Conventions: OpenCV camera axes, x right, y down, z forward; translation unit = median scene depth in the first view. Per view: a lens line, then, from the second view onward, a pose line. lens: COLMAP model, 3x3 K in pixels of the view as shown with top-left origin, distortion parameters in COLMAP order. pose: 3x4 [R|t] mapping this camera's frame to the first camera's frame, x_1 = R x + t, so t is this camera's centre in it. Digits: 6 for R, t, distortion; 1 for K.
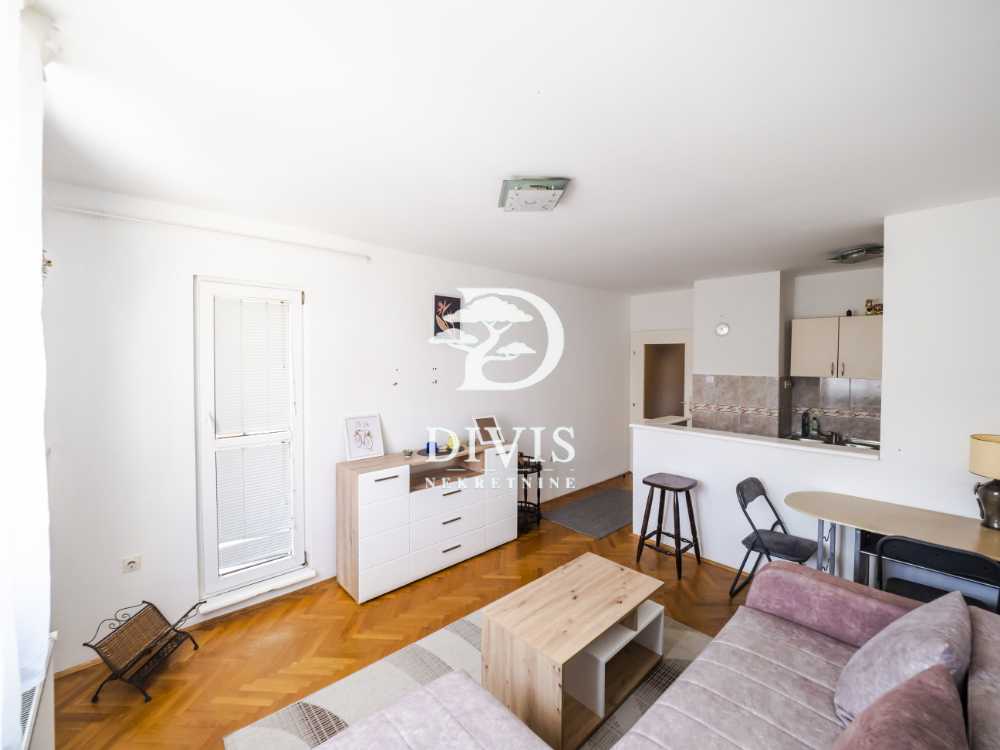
lens RADIAL K [[409.4, 0, 508.3], [0, 409.4, 366.1], [0, 0, 1]] dist [-0.002617, 0.000547]
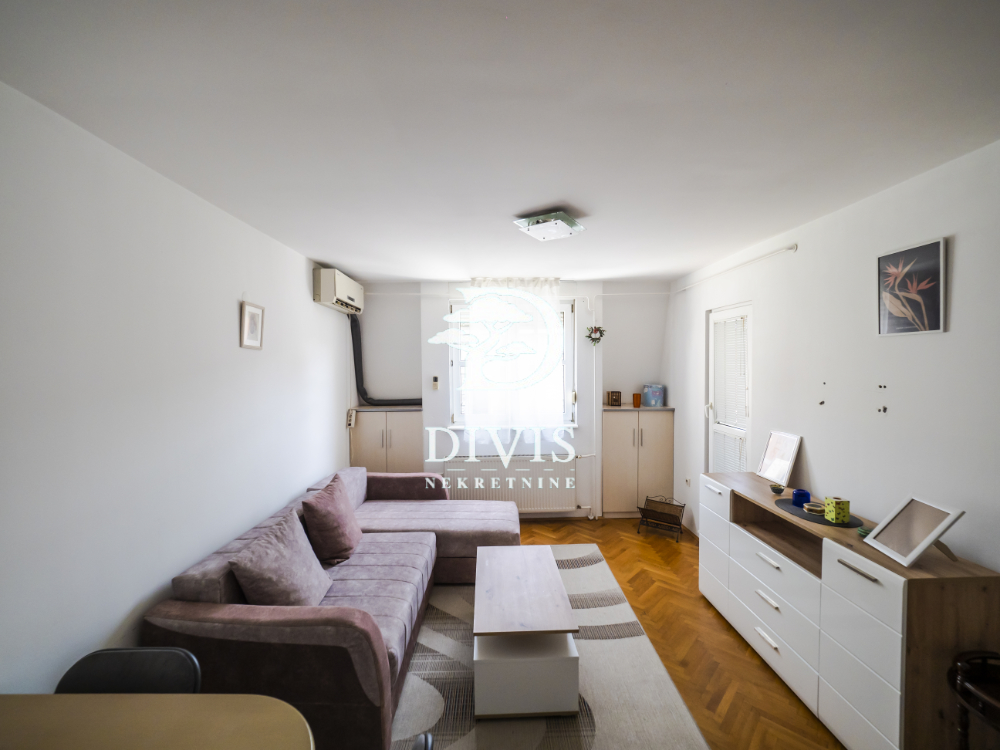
lens RADIAL K [[413.2, 0, 500.0], [0, 413.2, 375.0], [0, 0, 1]] dist [-0.007457, 0.001167]
pose [[-0.663034, 0.023641, -0.748216, 0.675579], [-0.007153, 0.999255, 0.037912, -0.030485], [0.748555, 0.030489, -0.662371, 1.101090]]
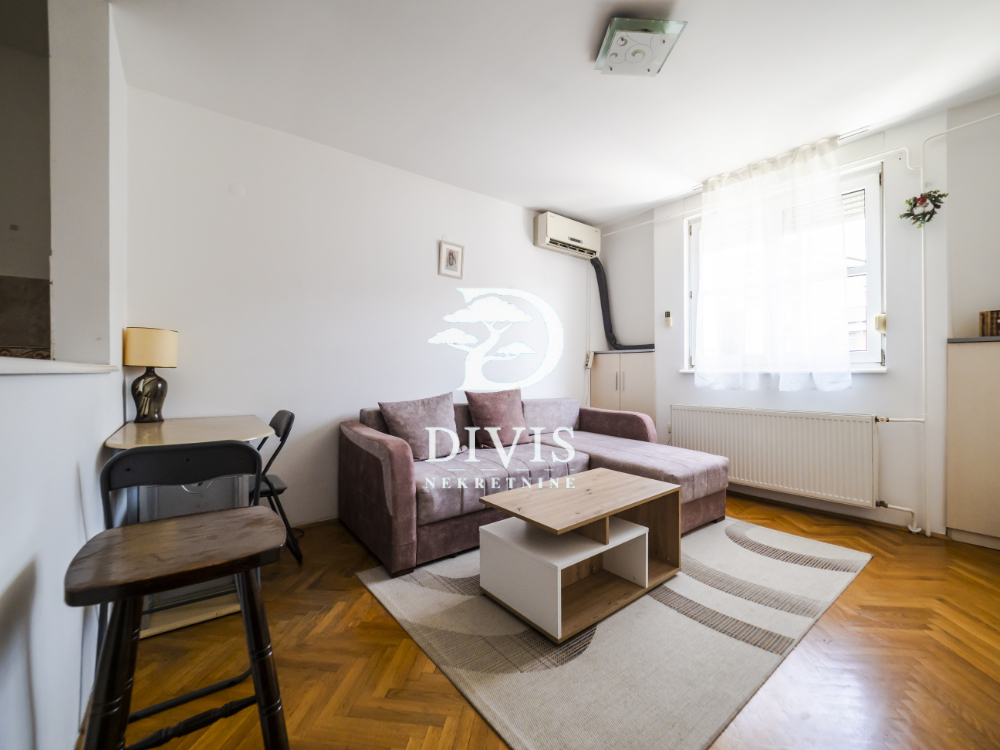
lens RADIAL K [[409.6, 0, 501.8], [0, 409.6, 379.6], [0, 0, 1]] dist [-0.021096, 0.000022]
pose [[-0.995959, -0.000475, 0.089806, 0.179370], [0.002781, 0.999343, 0.036123, 0.175556], [-0.089764, 0.036227, -0.995304, 1.256243]]
